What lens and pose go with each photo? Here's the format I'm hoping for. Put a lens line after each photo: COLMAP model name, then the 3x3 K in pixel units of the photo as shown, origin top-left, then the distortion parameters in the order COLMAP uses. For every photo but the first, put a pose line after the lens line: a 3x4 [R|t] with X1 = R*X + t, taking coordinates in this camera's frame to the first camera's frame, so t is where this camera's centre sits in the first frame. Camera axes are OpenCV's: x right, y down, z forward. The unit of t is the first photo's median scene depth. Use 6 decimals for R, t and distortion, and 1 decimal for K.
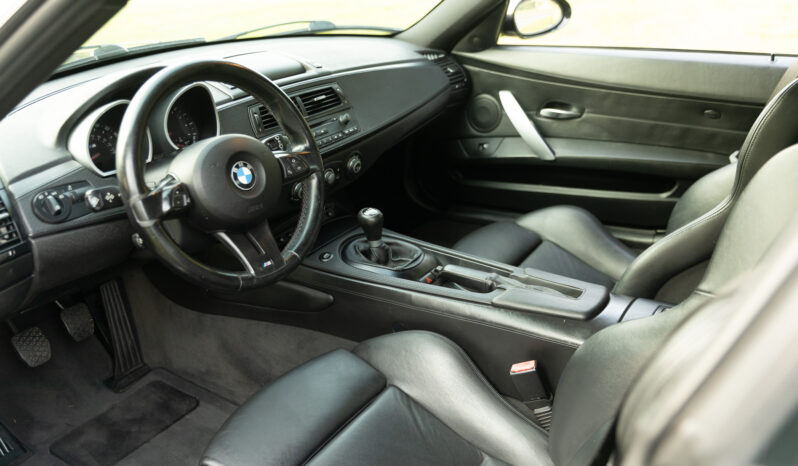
lens RADIAL K [[669.6, 0, 397.6], [0, 669.6, 236.1], [0, 0, 1]] dist [0.003767, 0.008559]
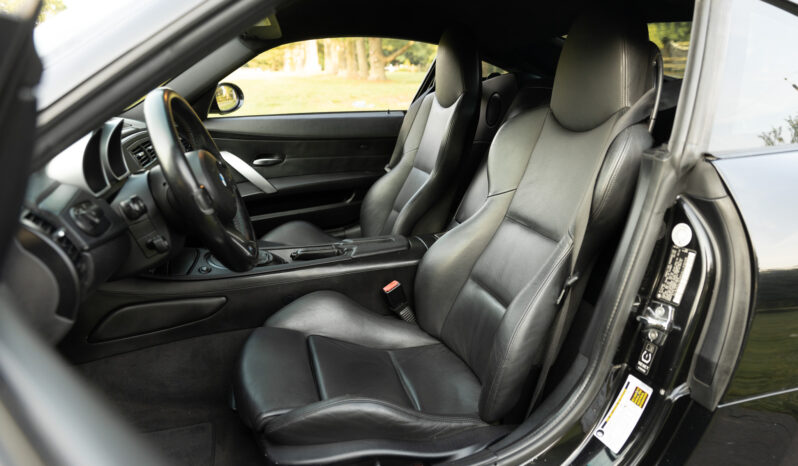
lens RADIAL K [[516.4, 0, 398.9], [0, 516.4, 233.2], [0, 0, 1]] dist [0.013371, -0.005092]
pose [[0.667433, -0.188487, 0.720421, -0.541469], [0.287668, 0.957597, -0.015969, 0.084566], [-0.686863, 0.217901, 0.693353, 0.103636]]
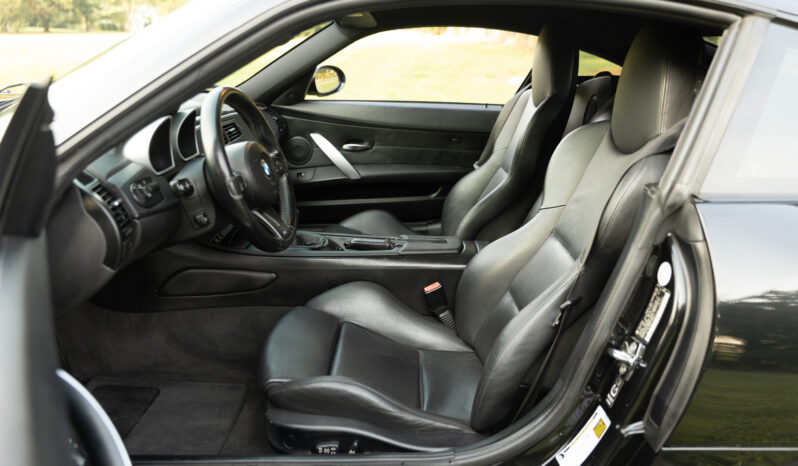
lens RADIAL K [[596.9, 0, 401.7], [0, 596.9, 230.5], [0, 0, 1]] dist [0.012162, 0.005381]
pose [[0.844816, -0.099391, 0.525744, -0.495736], [0.155629, 0.985758, -0.063724, 0.119456], [-0.511923, 0.135656, 0.848253, -0.136413]]
